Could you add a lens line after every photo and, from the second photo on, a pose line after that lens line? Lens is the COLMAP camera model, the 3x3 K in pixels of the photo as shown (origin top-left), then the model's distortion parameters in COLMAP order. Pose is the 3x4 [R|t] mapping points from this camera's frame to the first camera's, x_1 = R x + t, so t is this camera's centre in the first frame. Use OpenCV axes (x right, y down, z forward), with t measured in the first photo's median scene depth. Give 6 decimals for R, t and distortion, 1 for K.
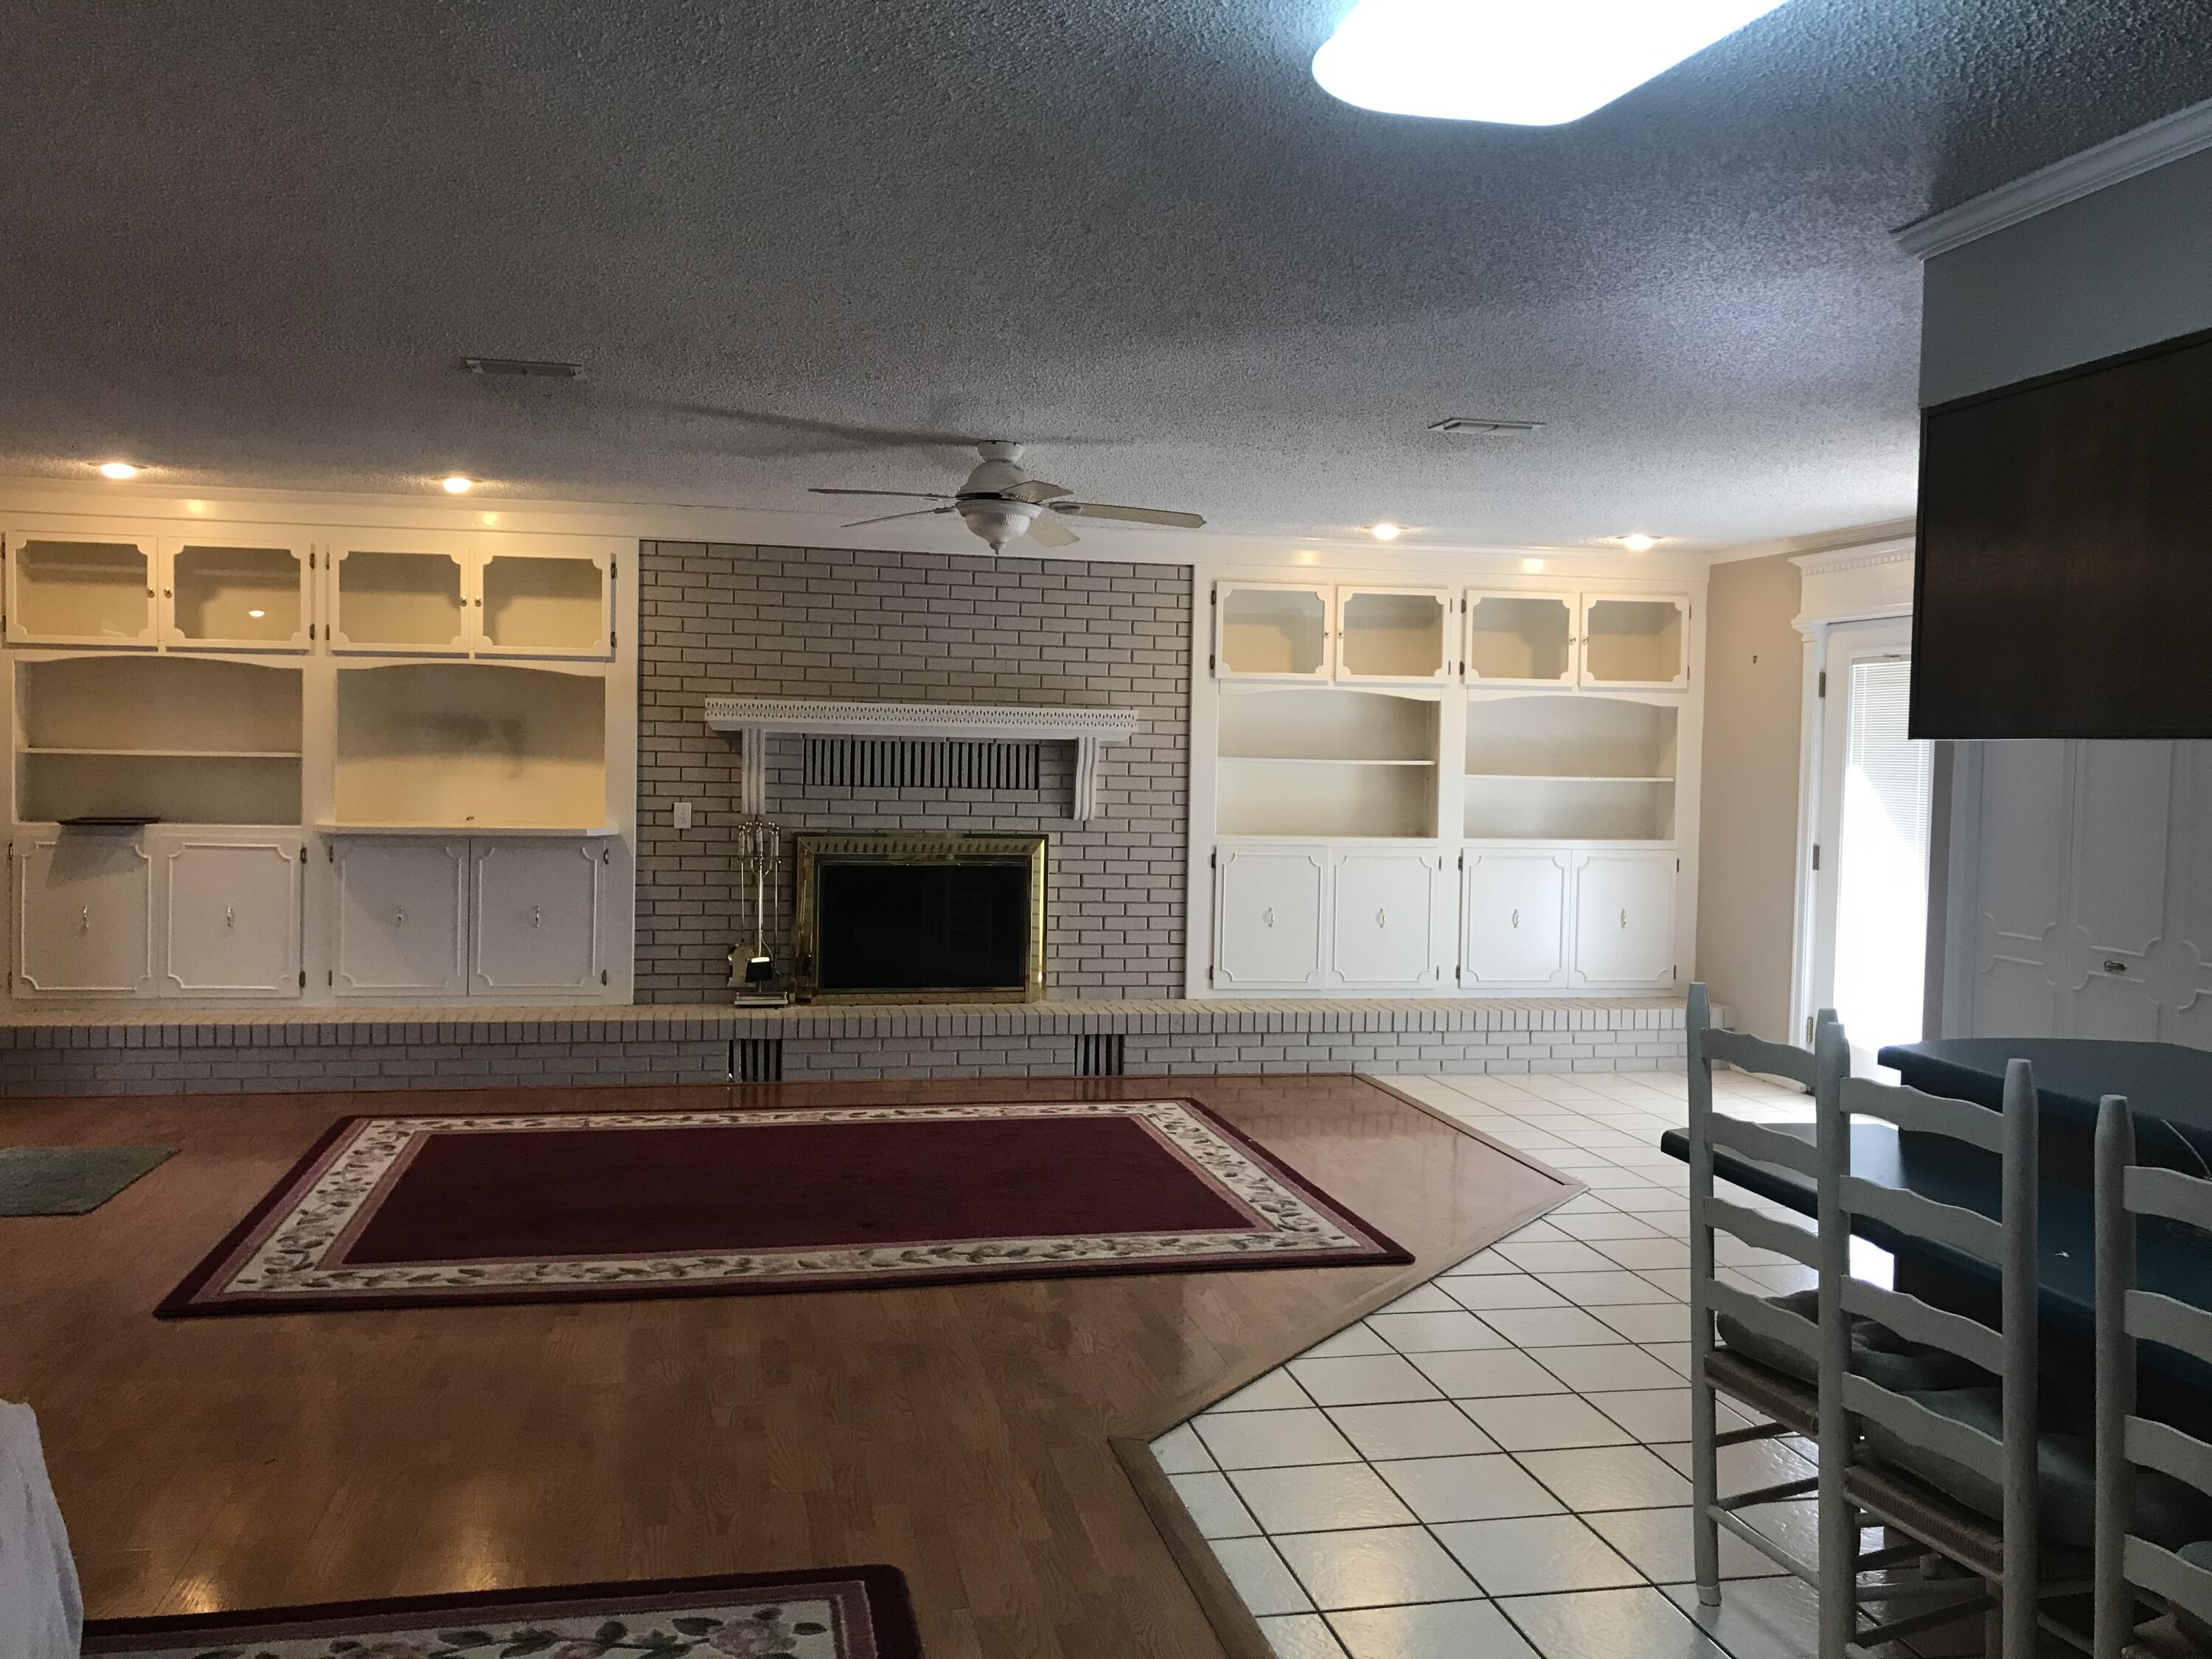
lens RADIAL K [[1805.9, 0, 1104.1], [0, 1805.9, 830.4], [0, 0, 1]] dist [0.013853, -0.026020]
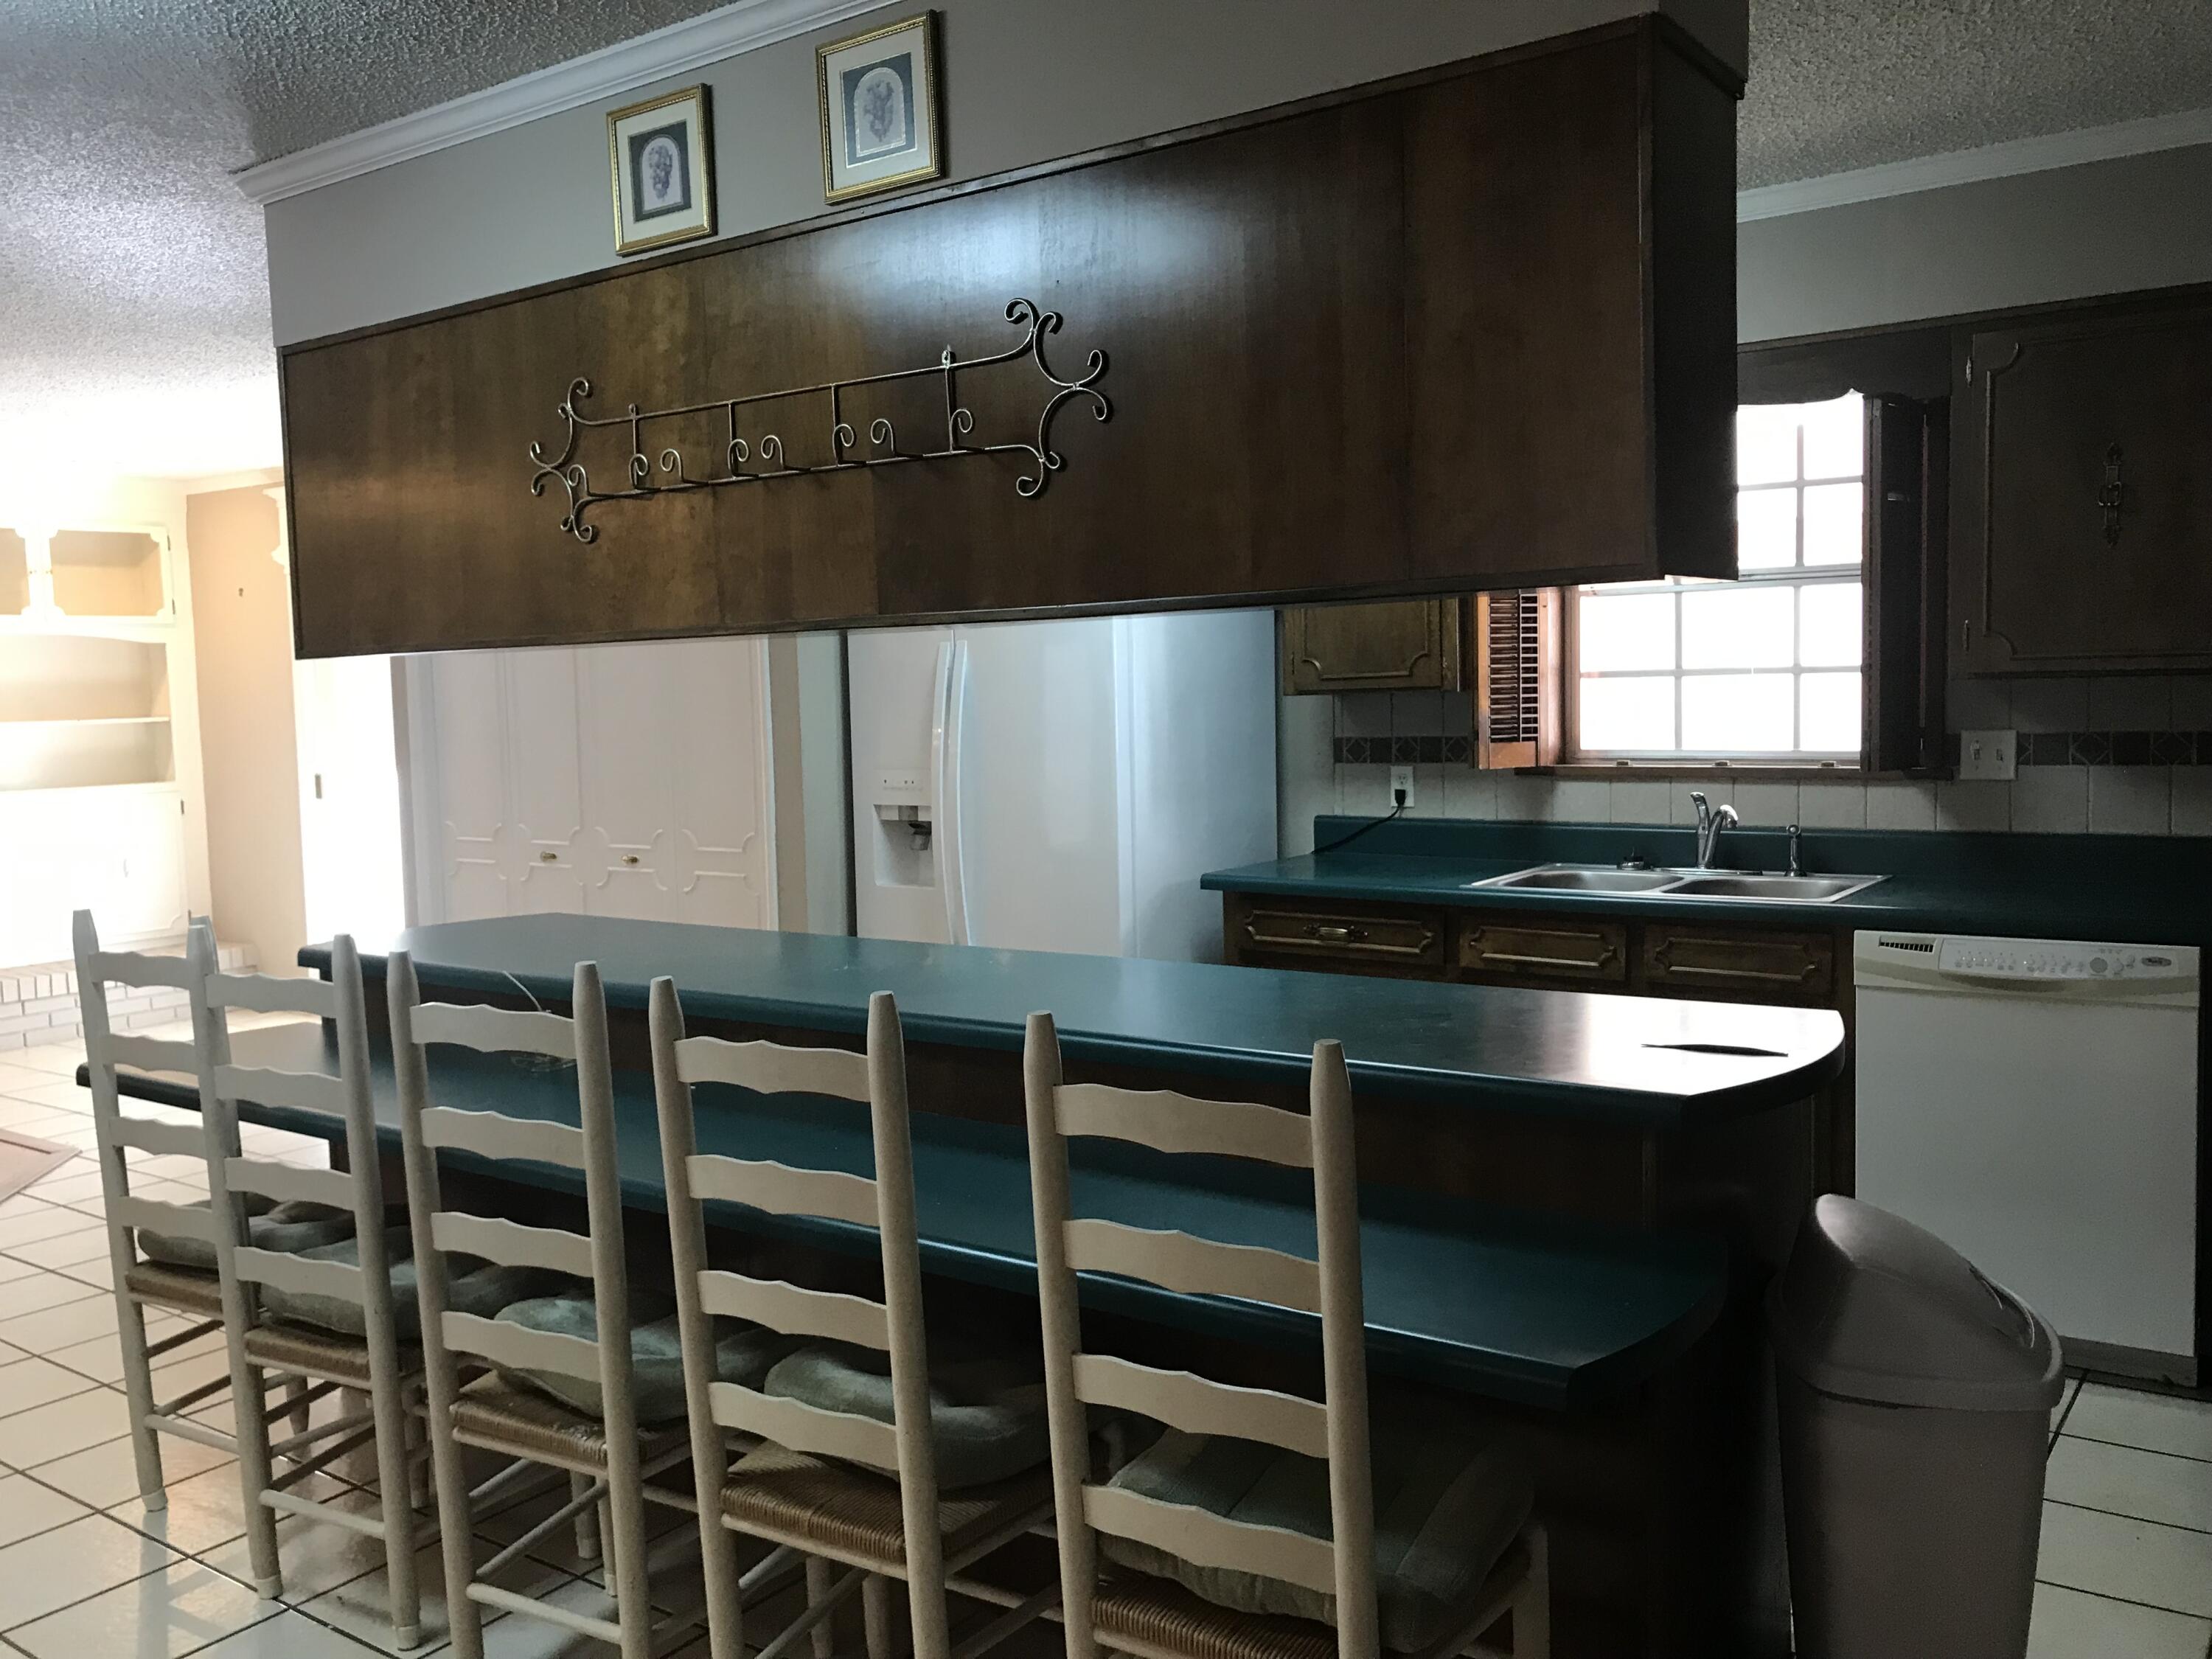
lens RADIAL K [[1805.9, 0, 1111.2], [0, 1805.9, 822.5], [0, 0, 1]] dist [0.013853, -0.026020]
pose [[0.729996, -0.090308, 0.677458, 0.072579], [0.070455, 0.995894, 0.056838, 0.020880], [-0.679810, 0.006239, 0.733362, -0.119936]]
